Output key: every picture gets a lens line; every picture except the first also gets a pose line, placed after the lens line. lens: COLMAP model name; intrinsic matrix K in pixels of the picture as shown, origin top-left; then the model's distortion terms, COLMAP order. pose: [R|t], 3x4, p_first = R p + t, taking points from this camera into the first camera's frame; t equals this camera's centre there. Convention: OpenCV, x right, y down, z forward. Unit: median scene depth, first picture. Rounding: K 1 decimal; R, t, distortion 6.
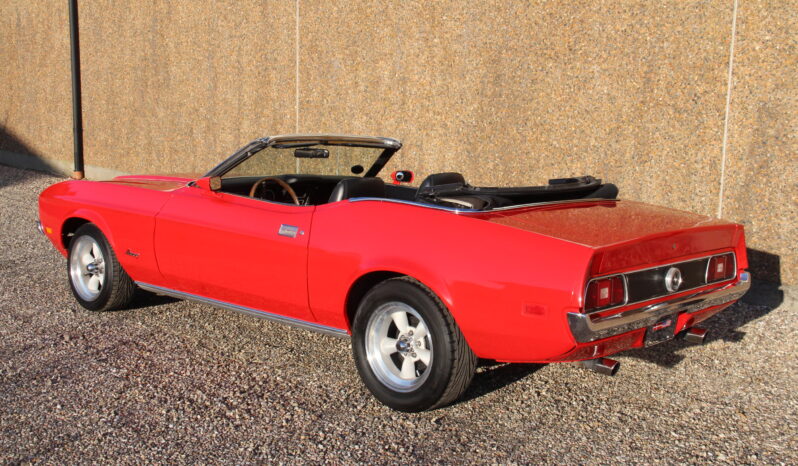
lens RADIAL K [[993.4, 0, 397.6], [0, 993.4, 234.3], [0, 0, 1]] dist [-0.018906, 0.356369]
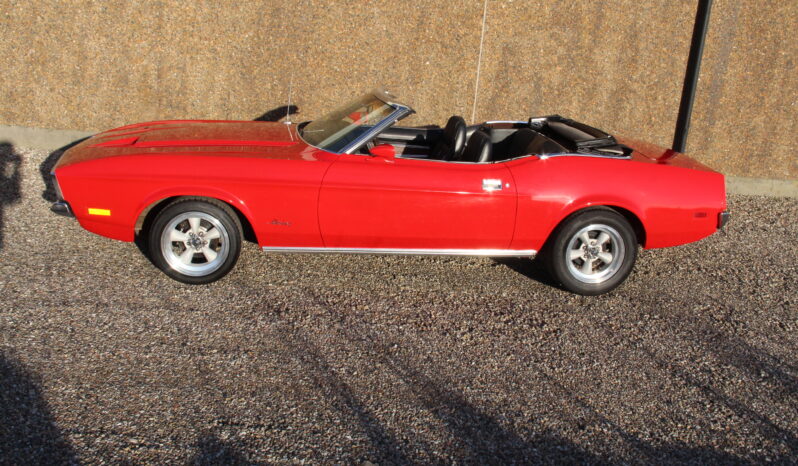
lens RADIAL K [[885.1, 0, 401.1], [0, 885.1, 236.1], [0, 0, 1]] dist [-0.082583, 0.322656]
pose [[0.632452, -0.196185, 0.749344, -0.733381], [0.047215, 0.975360, 0.215508, -0.133442], [-0.773160, -0.100918, 0.626131, 0.243383]]
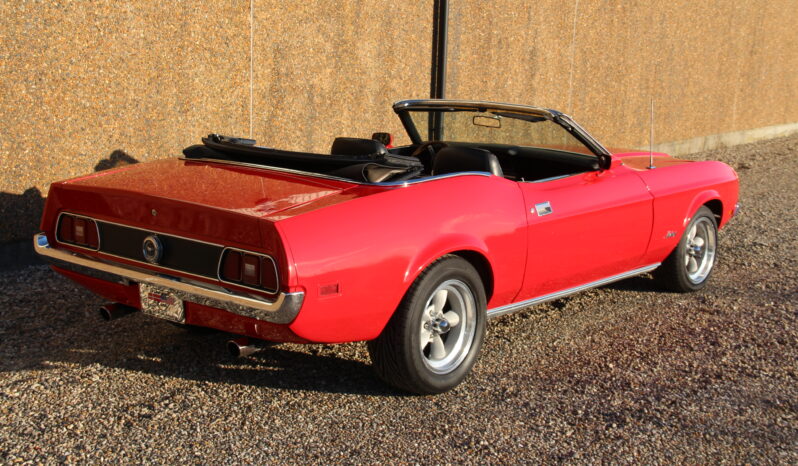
lens RADIAL K [[1069.5, 0, 404.3], [0, 1069.5, 231.0], [0, 0, 1]] dist [0.011302, 0.452799]
pose [[-0.126587, -0.212402, 0.968948, -0.798006], [0.120185, 0.966326, 0.227529, -0.172982], [-0.984648, 0.145255, -0.096797, 0.937144]]
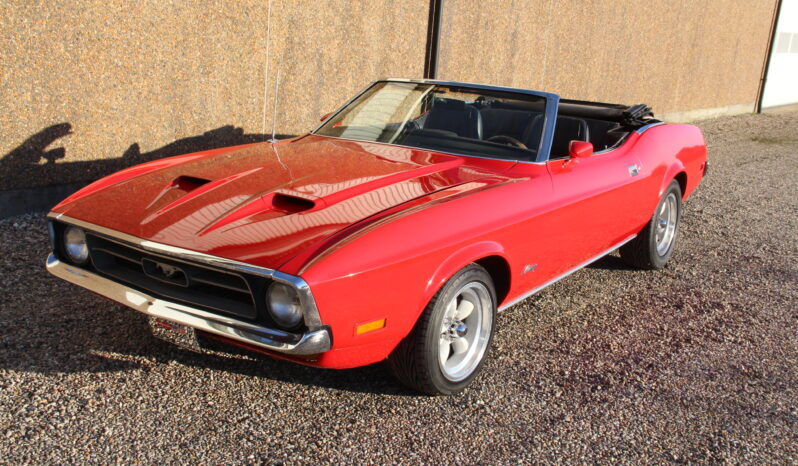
lens RADIAL K [[885.1, 0, 401.1], [0, 885.1, 236.1], [0, 0, 1]] dist [-0.082583, 0.322656]
pose [[-0.135047, -0.279726, 0.950534, -0.718587], [0.072961, 0.953911, 0.291085, -0.167726], [-0.988149, 0.108662, -0.108414, 0.944722]]
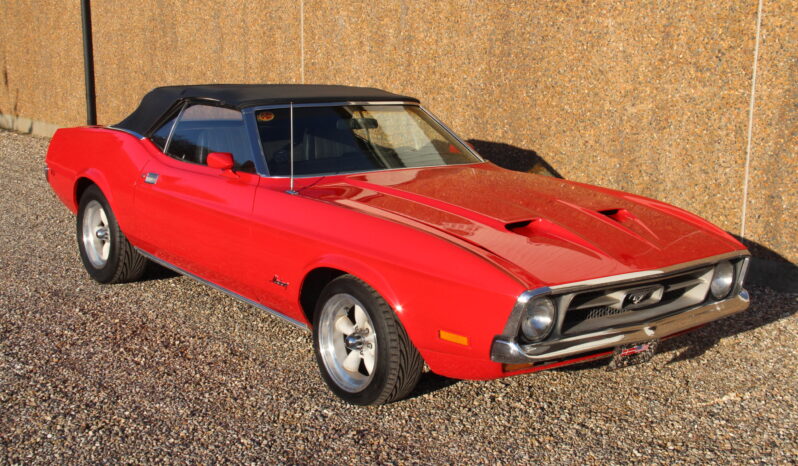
lens RADIAL K [[1031.0, 0, 404.2], [0, 1031.0, 232.4], [0, 0, 1]] dist [-0.013659, 0.441296]
pose [[0.997542, 0.002649, -0.070025, 0.086084], [-0.000642, 0.999589, 0.028657, -0.006956], [0.070072, -0.028542, 0.997134, 0.070695]]
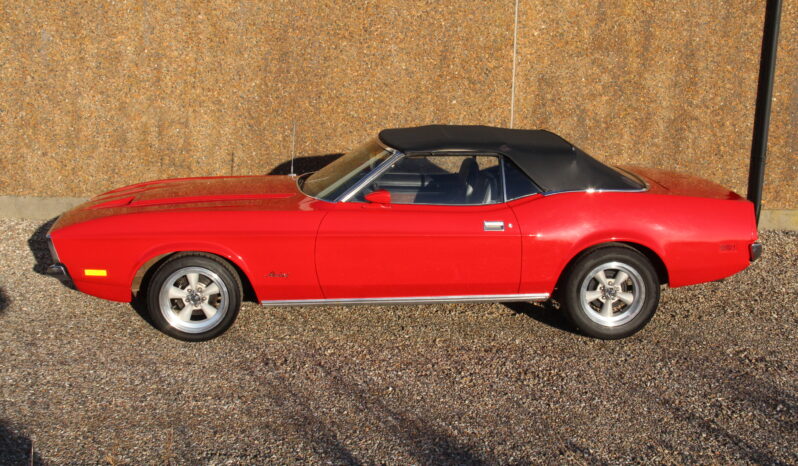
lens RADIAL K [[1176.1, 0, 398.2], [0, 1176.1, 234.9], [0, 0, 1]] dist [0.064056, 0.610756]
pose [[0.687606, -0.169826, 0.705944, -0.856216], [0.108732, 0.985383, 0.131142, -0.138616], [-0.717896, -0.013416, 0.696021, 0.032625]]
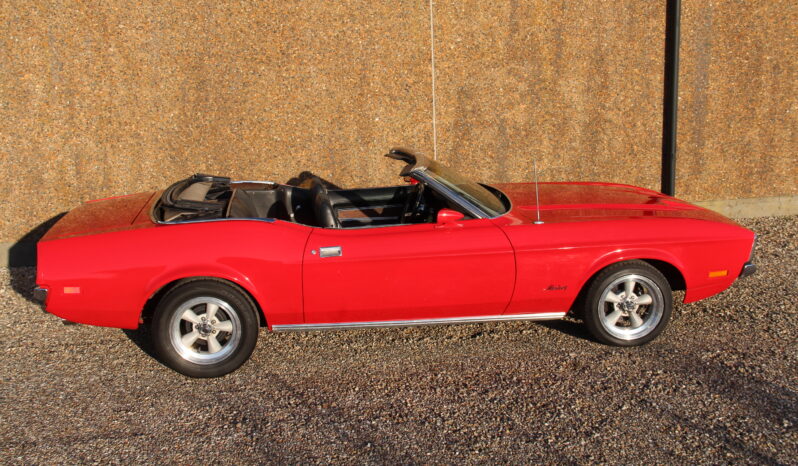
lens RADIAL K [[1007.1, 0, 401.9], [0, 1007.1, 233.3], [0, 0, 1]] dist [-0.008793, 0.395245]
pose [[0.591562, -0.220537, 0.775511, -0.731873], [0.170572, 0.974324, 0.146962, -0.142843], [-0.788010, 0.045343, 0.613991, 0.216671]]
